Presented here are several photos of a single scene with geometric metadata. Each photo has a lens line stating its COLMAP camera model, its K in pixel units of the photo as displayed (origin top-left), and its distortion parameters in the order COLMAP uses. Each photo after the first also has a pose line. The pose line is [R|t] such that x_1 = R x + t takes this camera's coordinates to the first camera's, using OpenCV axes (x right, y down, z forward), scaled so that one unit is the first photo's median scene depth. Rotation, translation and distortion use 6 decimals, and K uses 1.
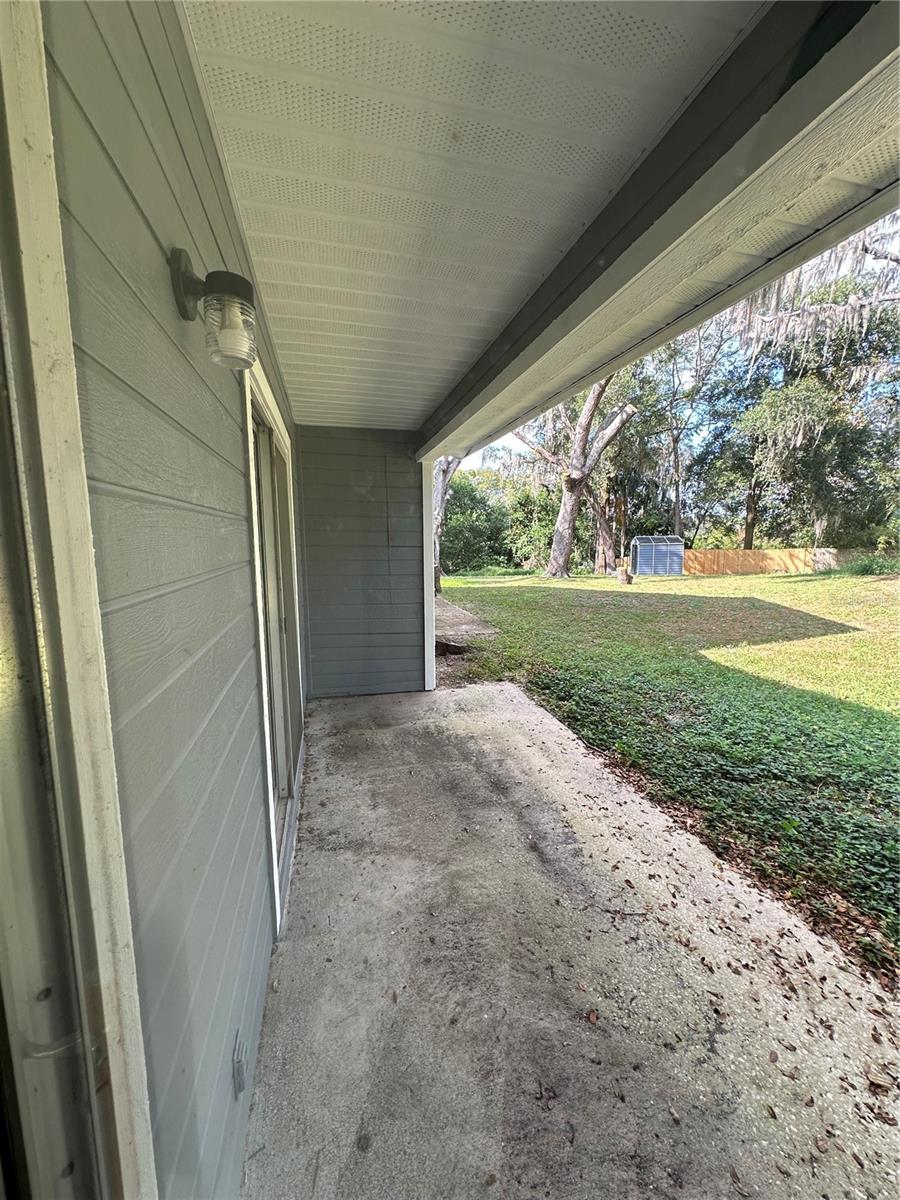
lens RADIAL K [[477.6, 0, 450.0], [0, 477.6, 600.0], [0, 0, 1]] dist [-0.001749, -0.000256]
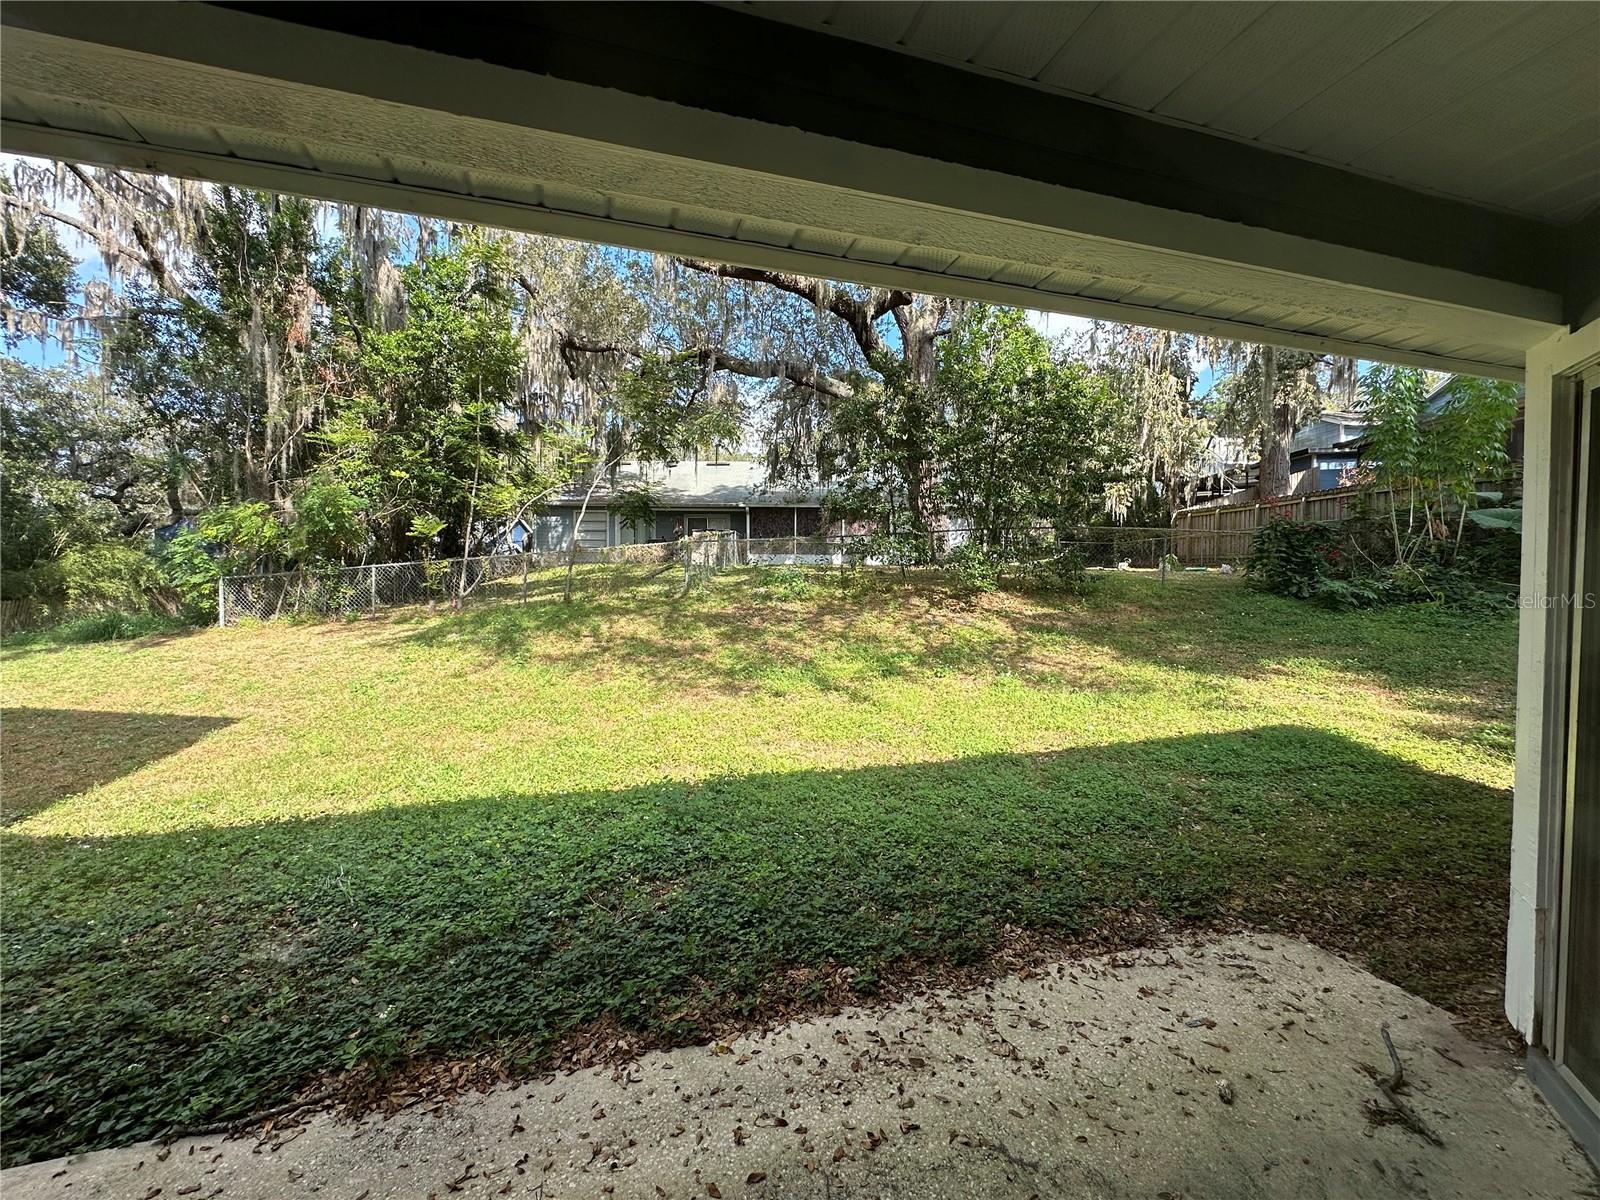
lens RADIAL K [[636.8, 0, 800.0], [0, 636.8, 600.0], [0, 0, 1]] dist [-0.001749, -0.000256]
pose [[-0.035543, -0.018259, 0.999201, -0.345108], [0.125894, 0.991786, 0.022602, -0.104258], [-0.991407, 0.126597, -0.032952, 0.776238]]
